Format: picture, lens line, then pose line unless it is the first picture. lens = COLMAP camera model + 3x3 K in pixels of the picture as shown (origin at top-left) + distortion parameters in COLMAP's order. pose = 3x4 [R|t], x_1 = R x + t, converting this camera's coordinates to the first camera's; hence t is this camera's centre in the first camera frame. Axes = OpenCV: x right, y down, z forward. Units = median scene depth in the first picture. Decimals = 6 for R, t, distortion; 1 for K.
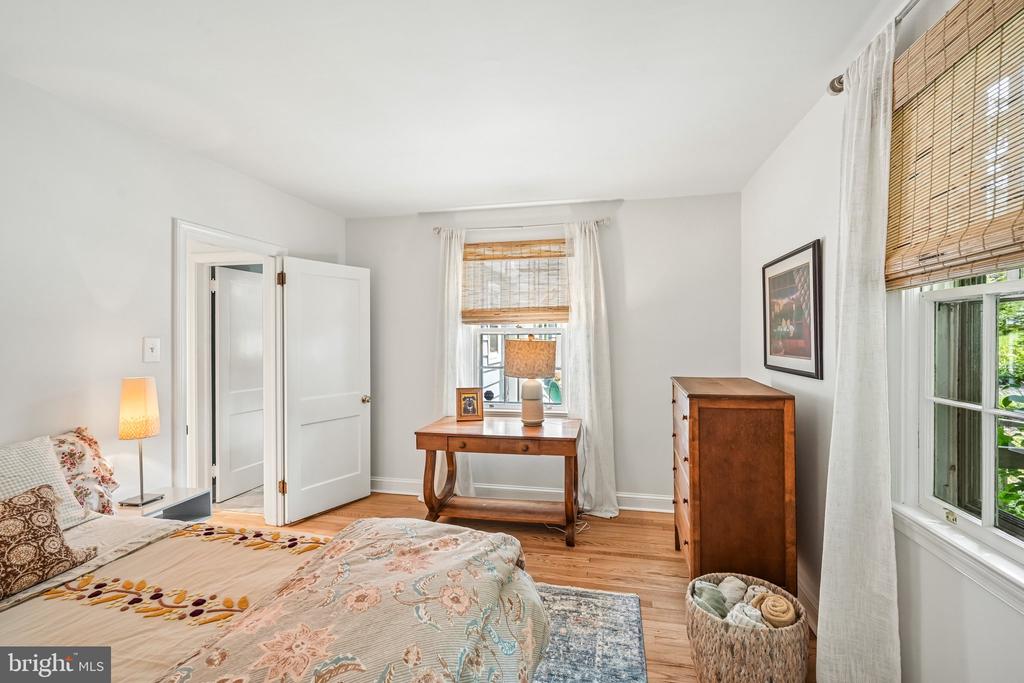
lens RADIAL K [[473.4, 0, 506.7], [0, 473.4, 340.3], [0, 0, 1]] dist [0.005136, 0.000510]
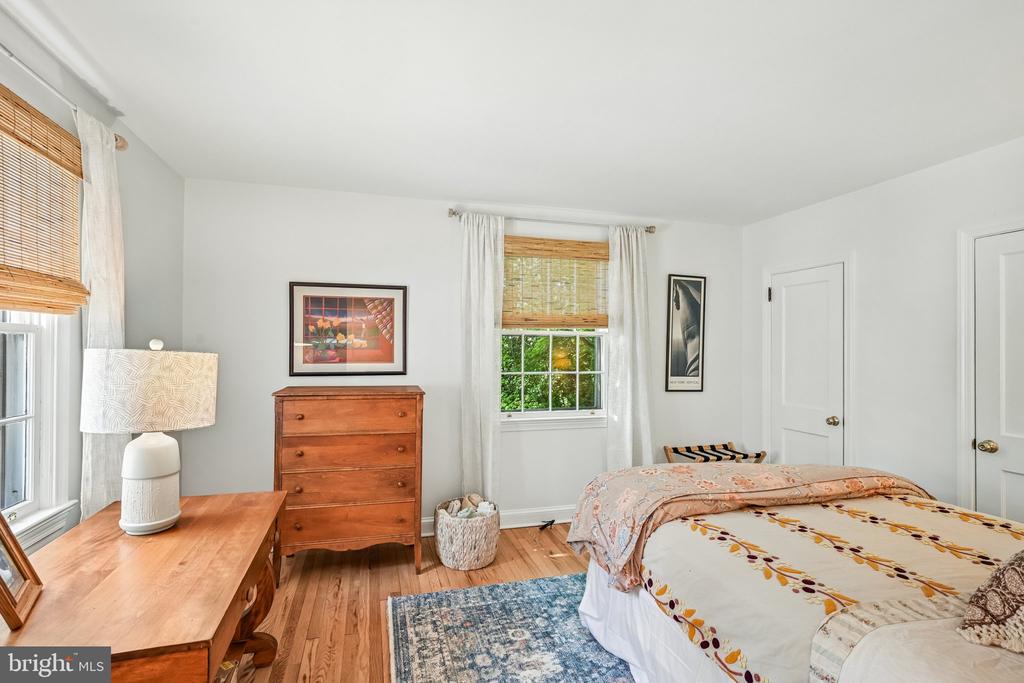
lens RADIAL K [[473.4, 0, 506.0], [0, 473.4, 345.9], [0, 0, 1]] dist [0.005136, 0.000510]
pose [[-0.473728, 0.001416, 0.880670, -0.764047], [-0.004993, 0.999978, -0.004294, -0.008399], [-0.880657, -0.006432, -0.473710, 1.277515]]
